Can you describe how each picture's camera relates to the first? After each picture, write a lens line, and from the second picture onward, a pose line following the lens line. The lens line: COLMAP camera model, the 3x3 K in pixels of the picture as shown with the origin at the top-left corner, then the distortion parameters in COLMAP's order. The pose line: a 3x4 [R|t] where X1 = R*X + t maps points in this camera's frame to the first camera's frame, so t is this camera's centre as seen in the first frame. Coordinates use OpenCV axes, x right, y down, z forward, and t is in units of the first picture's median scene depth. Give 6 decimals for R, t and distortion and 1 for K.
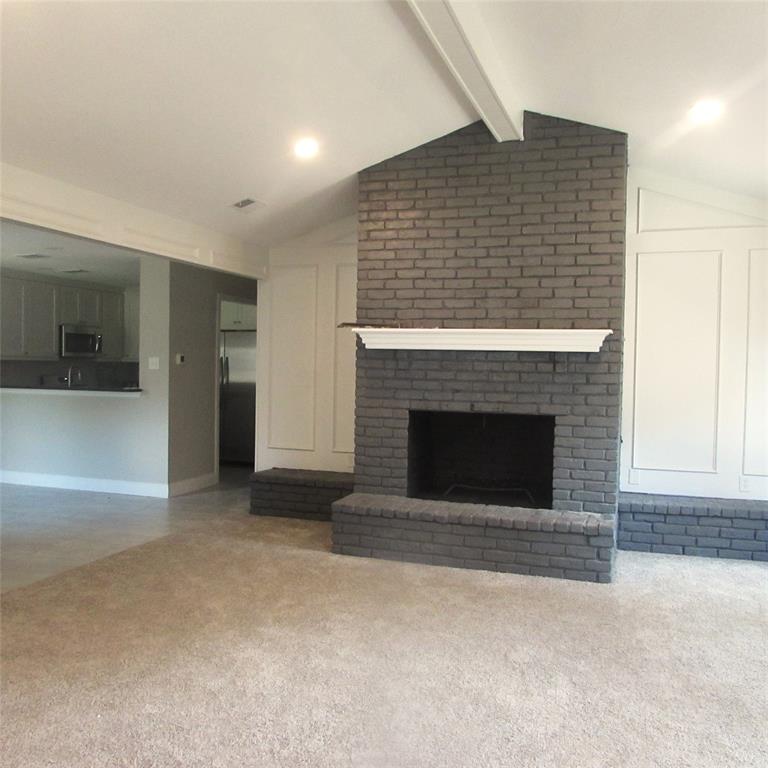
lens RADIAL K [[718.0, 0, 384.0], [0, 718.0, 384.0], [0, 0, 1]] dist [-0.058795, 0.029271]
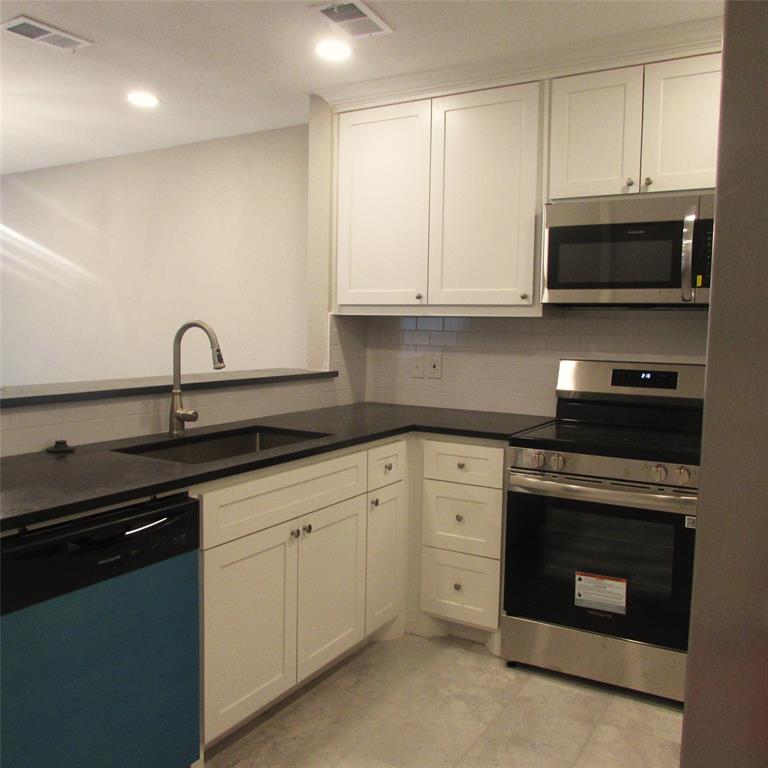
lens RADIAL K [[718.0, 0, 384.0], [0, 718.0, 384.0], [0, 0, 1]] dist [-0.058795, 0.029271]
pose [[-0.207223, 0.061020, -0.976389, -0.122040], [-0.042932, 0.996524, 0.071390, -0.022566], [0.977351, 0.056712, -0.203883, 0.995704]]
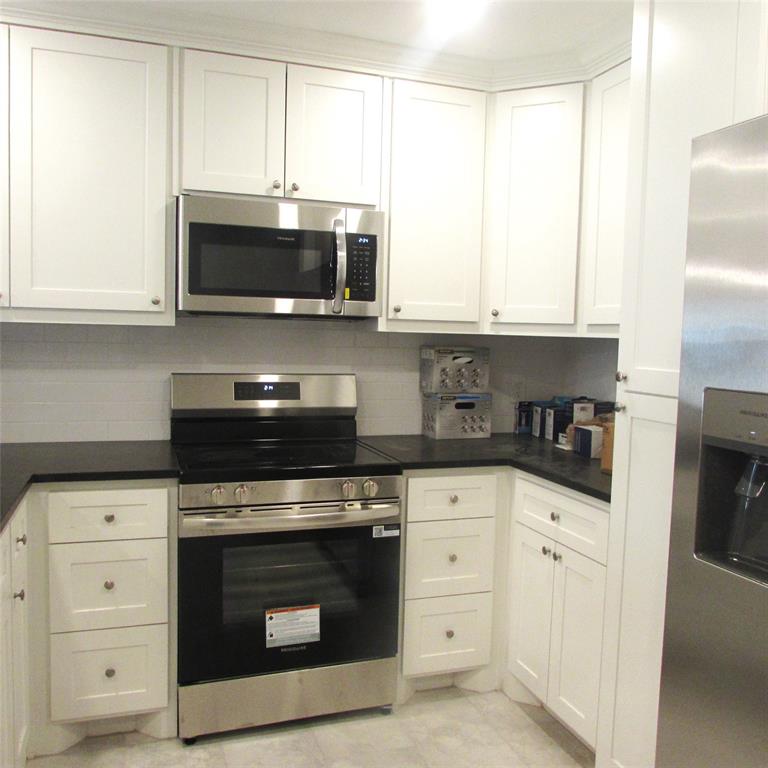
lens RADIAL K [[718.0, 0, 384.0], [0, 718.0, 384.0], [0, 0, 1]] dist [-0.058795, 0.029271]
pose [[0.621074, 0.054976, -0.781821, -0.188678], [-0.035112, 0.998487, 0.042318, -0.024962], [0.782965, 0.001169, 0.622065, 0.889814]]
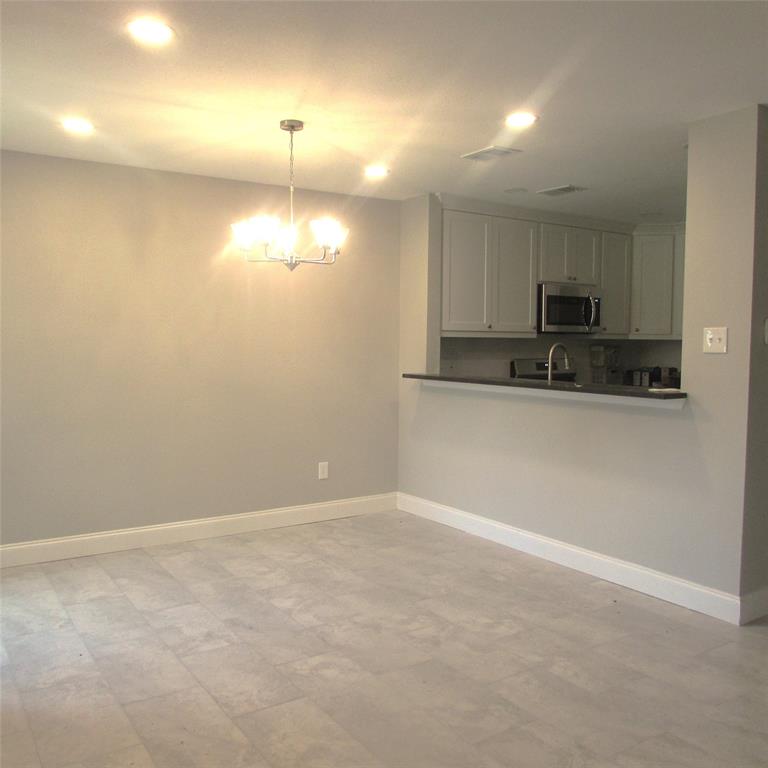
lens RADIAL K [[718.0, 0, 384.0], [0, 718.0, 384.0], [0, 0, 1]] dist [-0.058795, 0.029271]
pose [[0.792798, 0.025158, -0.608965, -0.165292], [-0.007958, 0.999490, 0.030931, -0.009741], [0.609432, -0.019676, 0.792594, 0.387285]]
